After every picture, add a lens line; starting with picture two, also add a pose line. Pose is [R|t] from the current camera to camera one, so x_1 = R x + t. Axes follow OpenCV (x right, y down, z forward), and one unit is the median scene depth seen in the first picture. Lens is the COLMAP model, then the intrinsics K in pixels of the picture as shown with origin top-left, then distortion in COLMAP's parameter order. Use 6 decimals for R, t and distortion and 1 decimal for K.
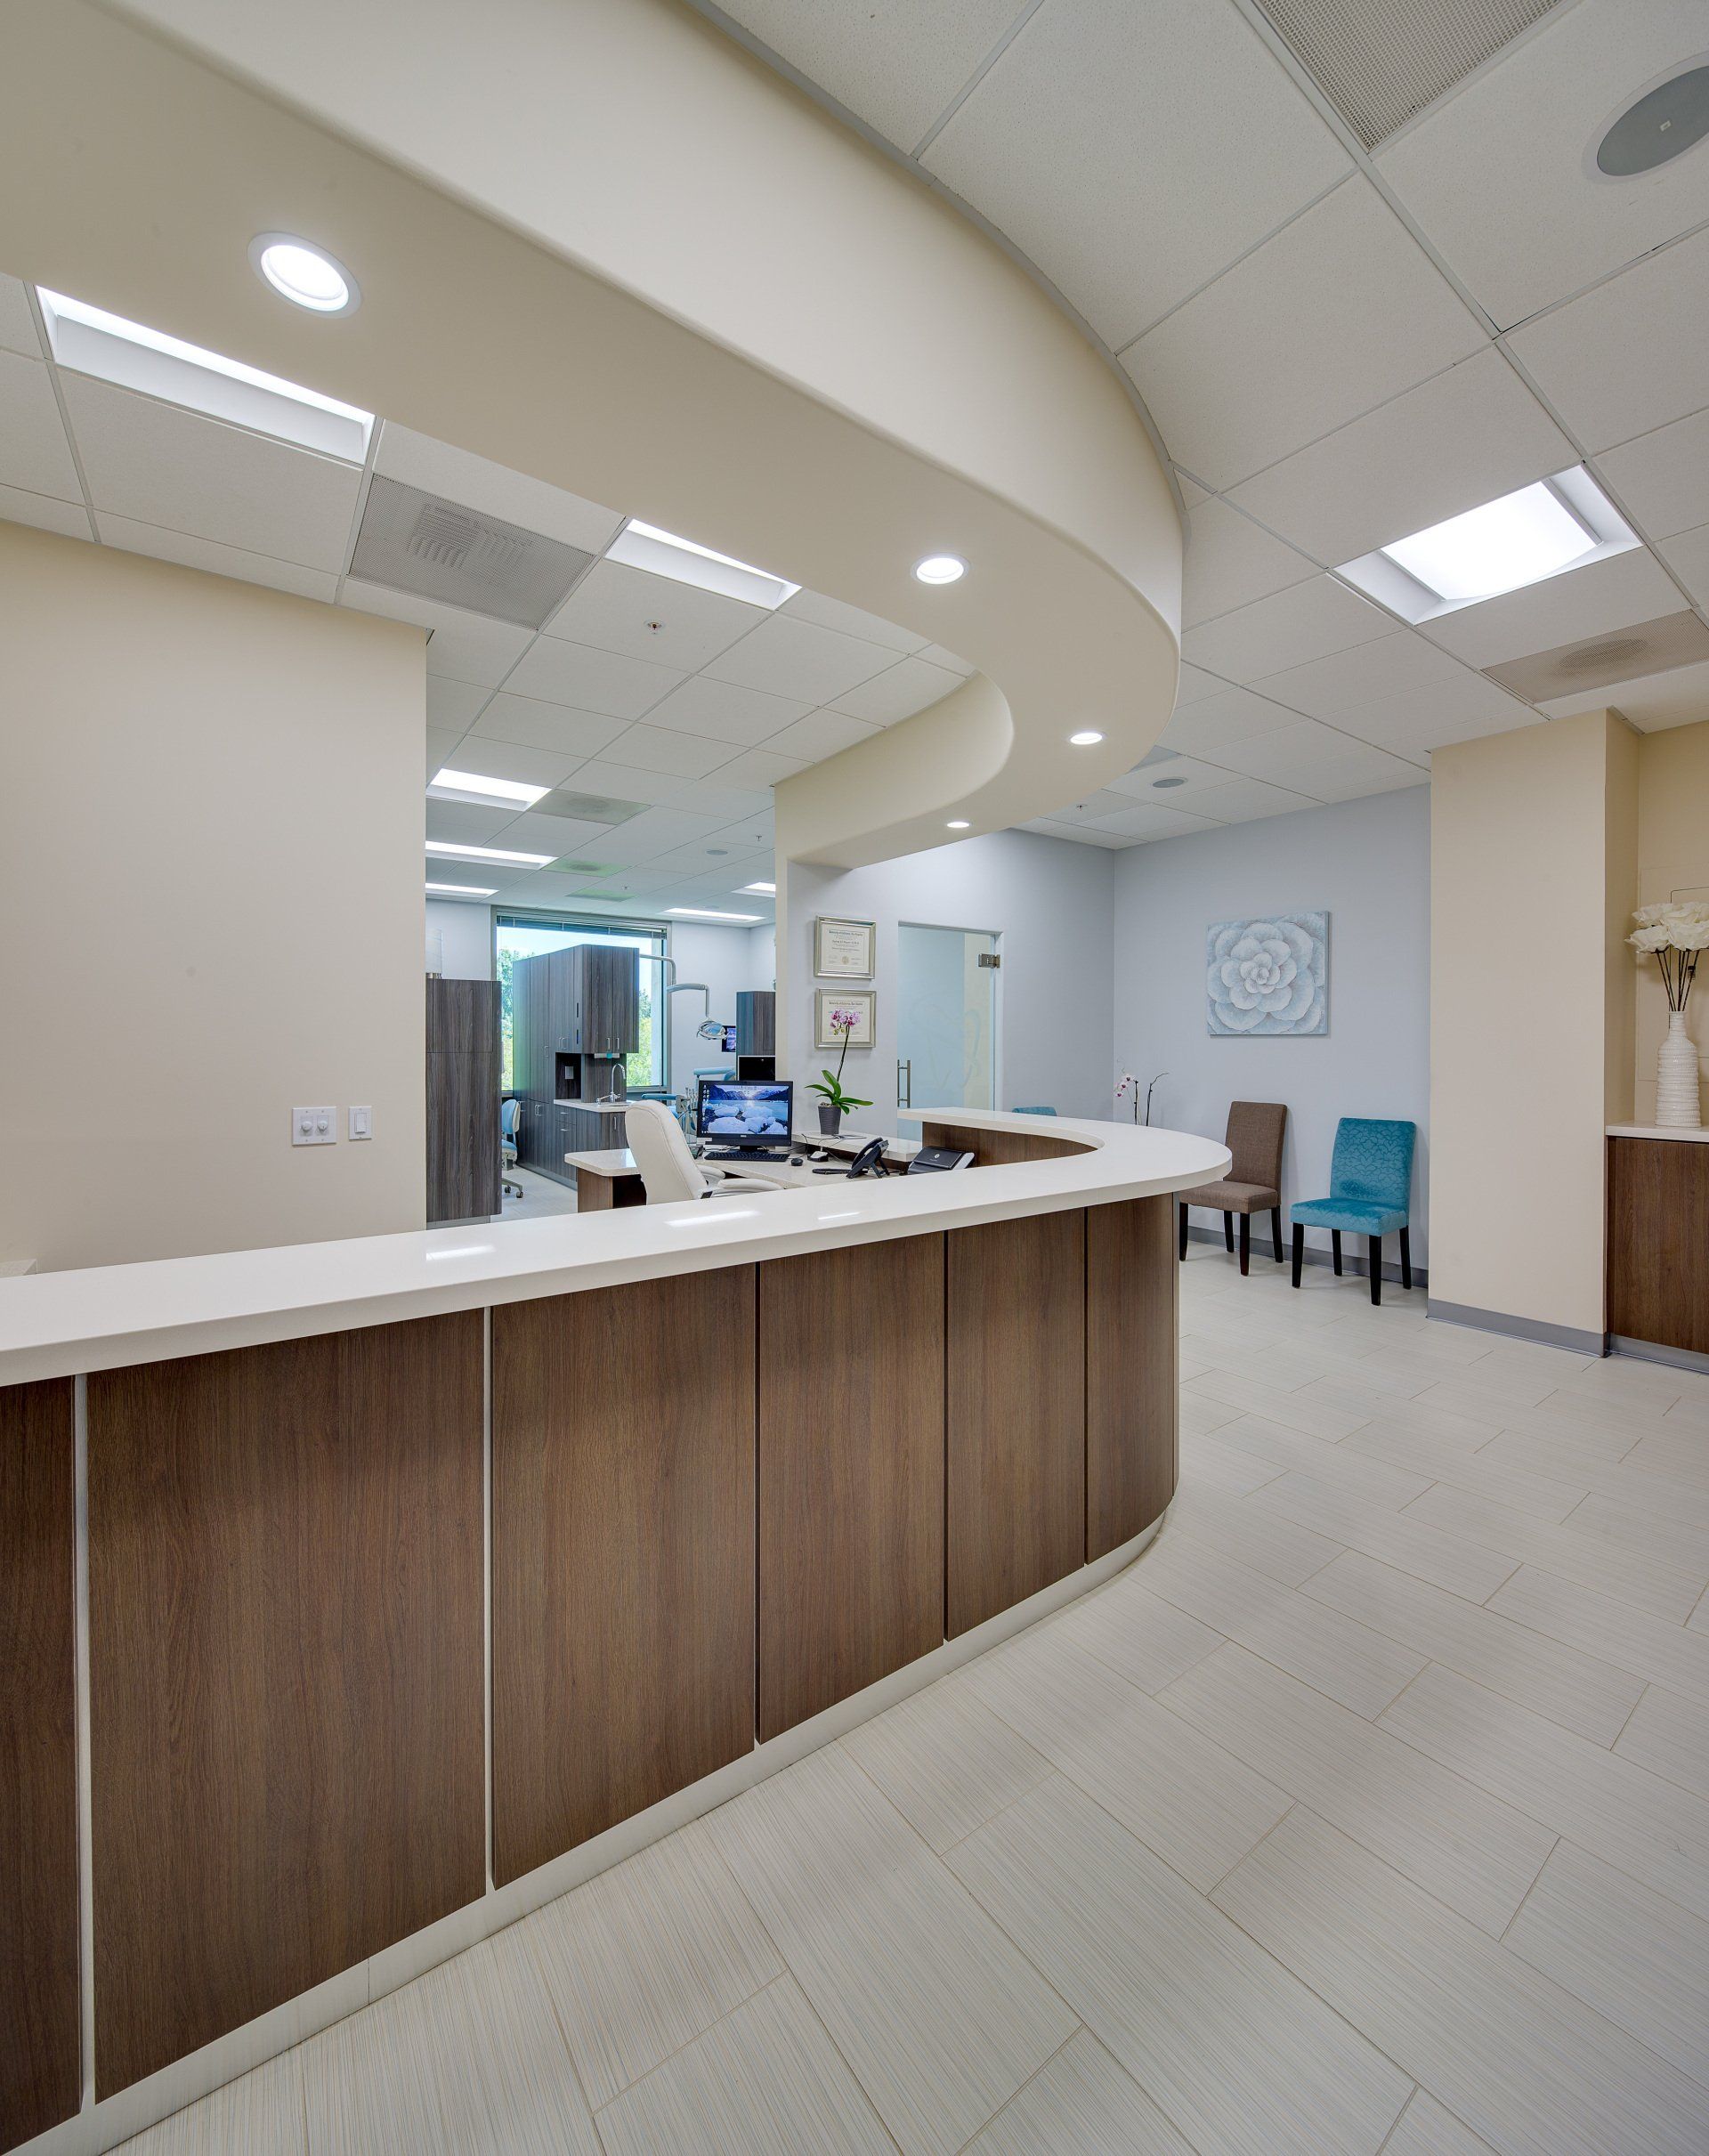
lens RADIAL K [[836.1, 0, 847.0], [0, 836.1, 1042.4], [0, 0, 1]] dist [0.003219, 0.000112]
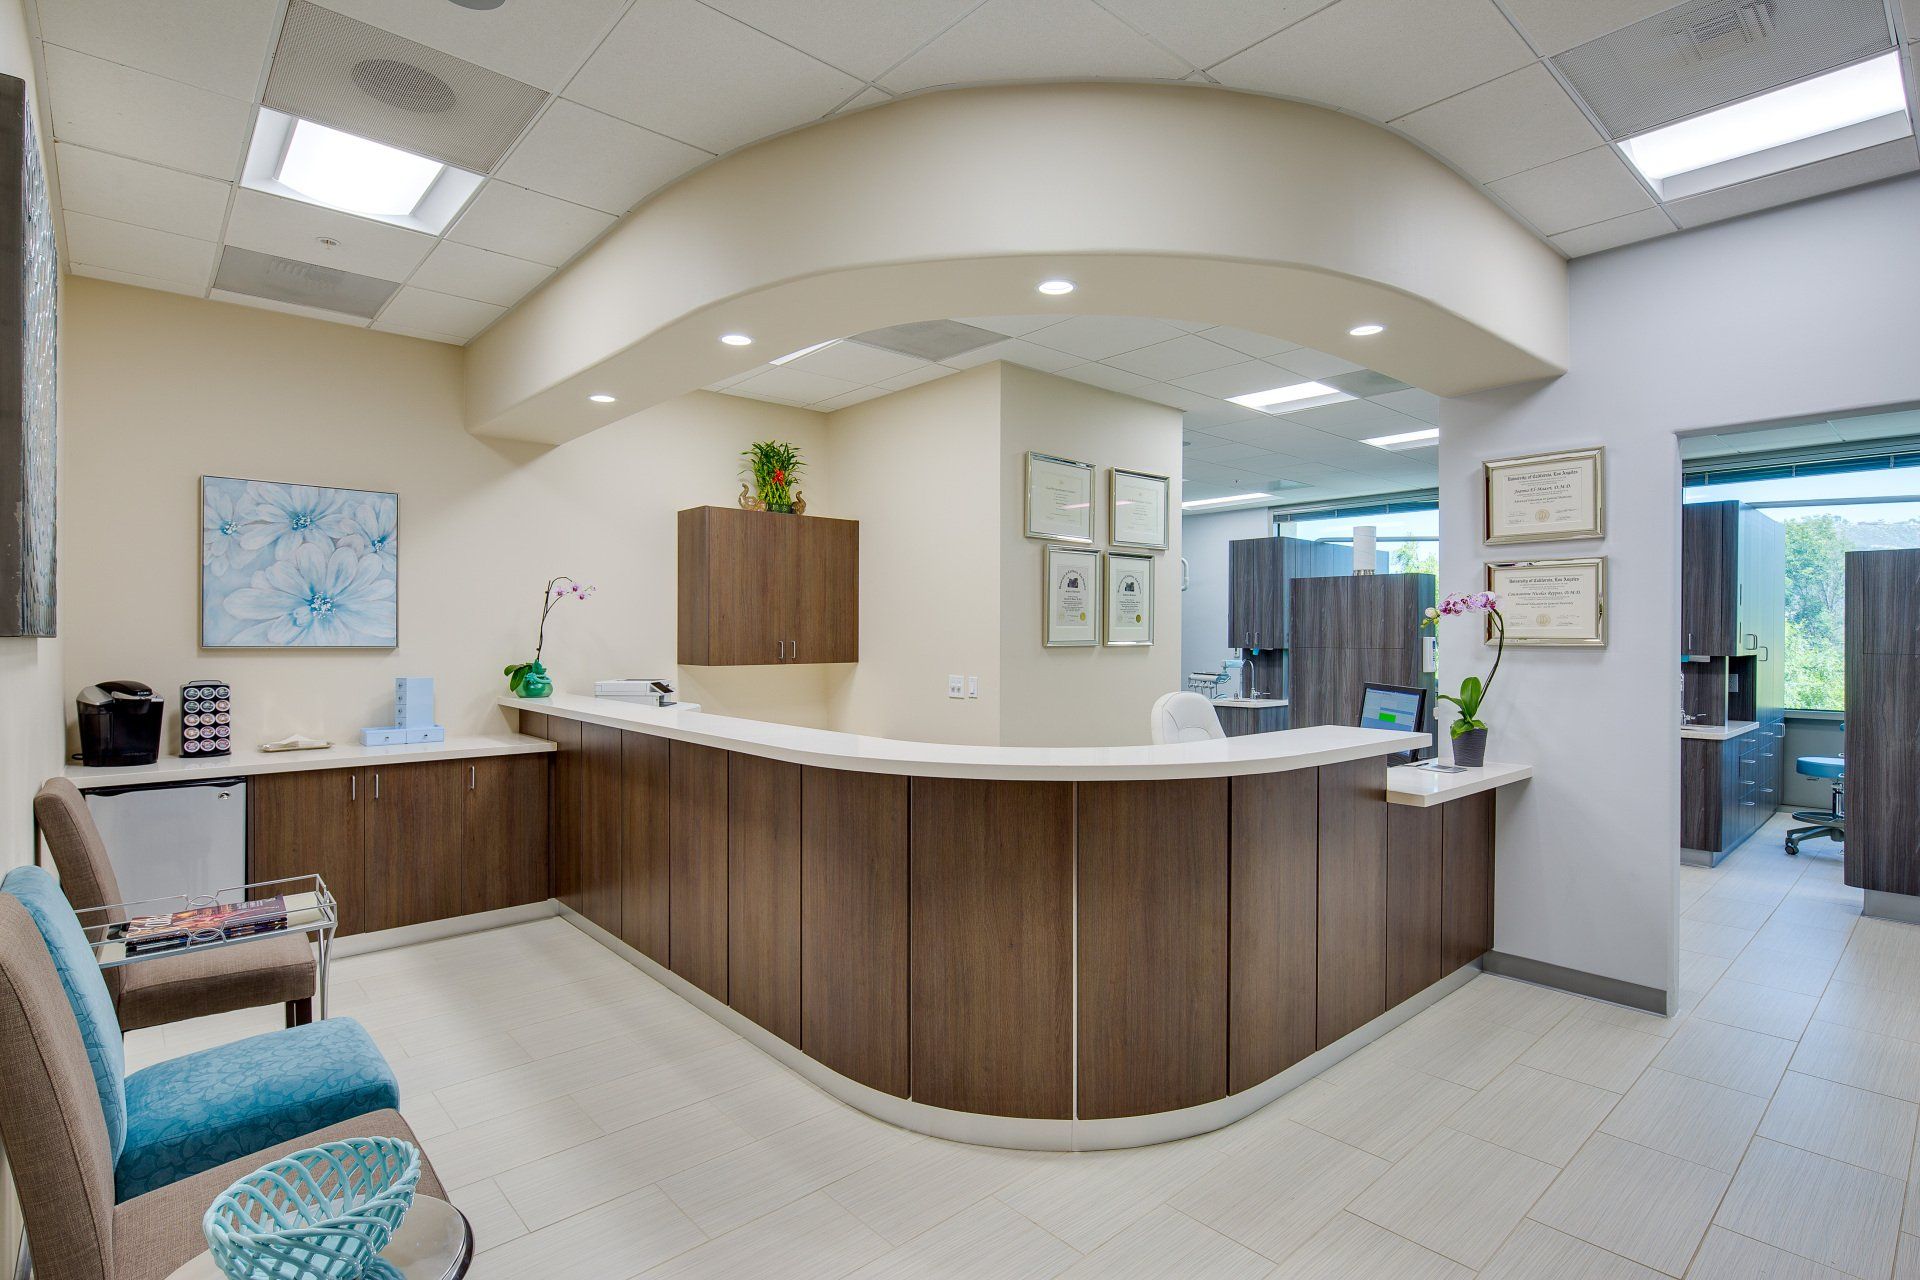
lens RADIAL K [[950.9, 0, 930.3], [0, 950.9, 639.3], [0, 0, 1]] dist [0.005157, -0.004367]
pose [[0.092986, 0.002197, -0.995665, 0.741356], [-0.003655, 0.999992, 0.001865, 0.001234], [0.995661, 0.003466, 0.092993, 0.455088]]
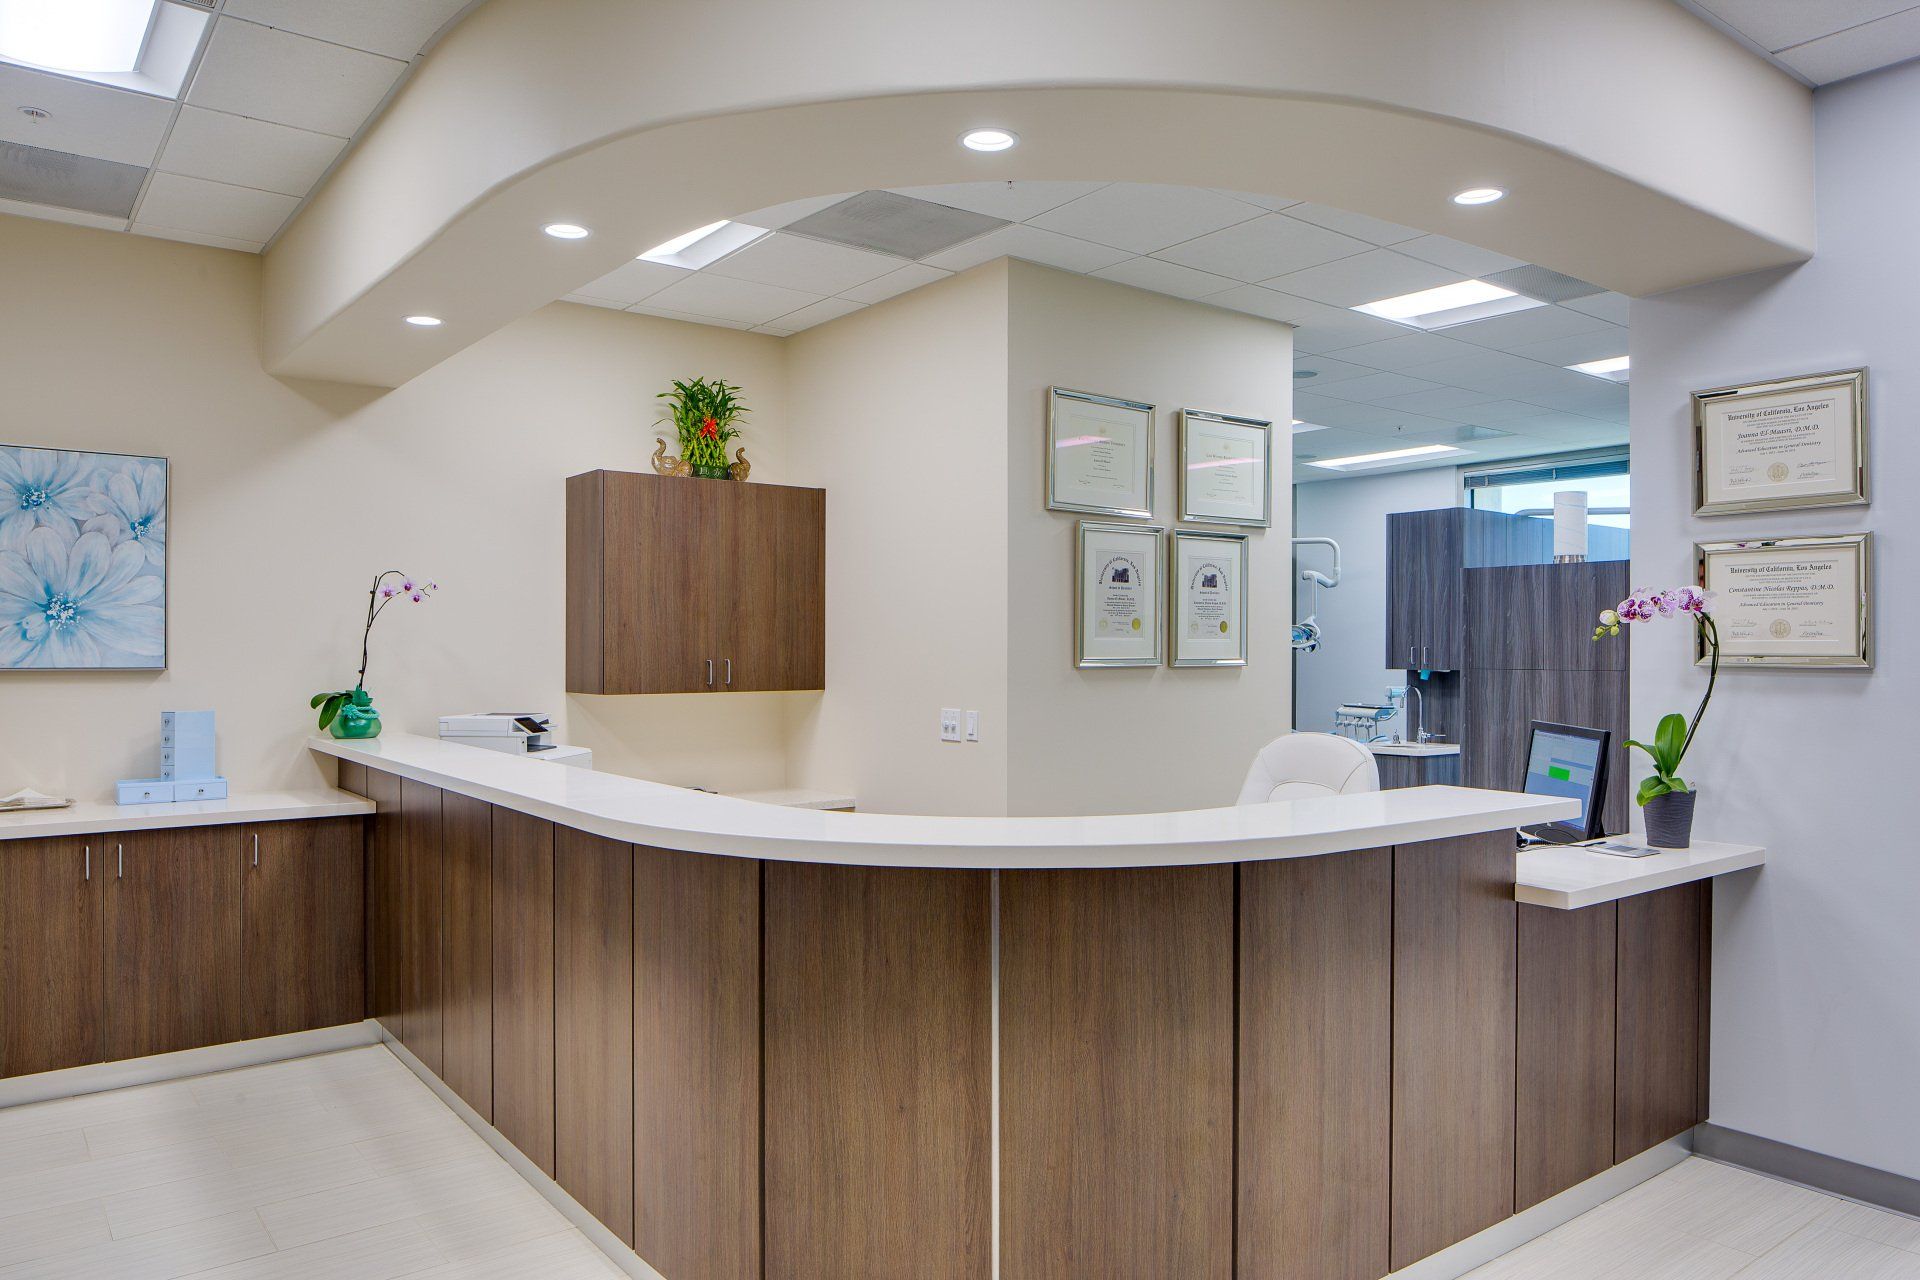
lens RADIAL K [[1328.7, 0, 938.4], [0, 1328.7, 653.4], [0, 0, 1]] dist [-0.009126, -0.003683]
pose [[0.026280, -0.000086, -0.999655, 0.720060], [-0.002864, 0.999996, -0.000161, 0.000120], [0.999651, 0.002867, 0.026280, 0.551601]]
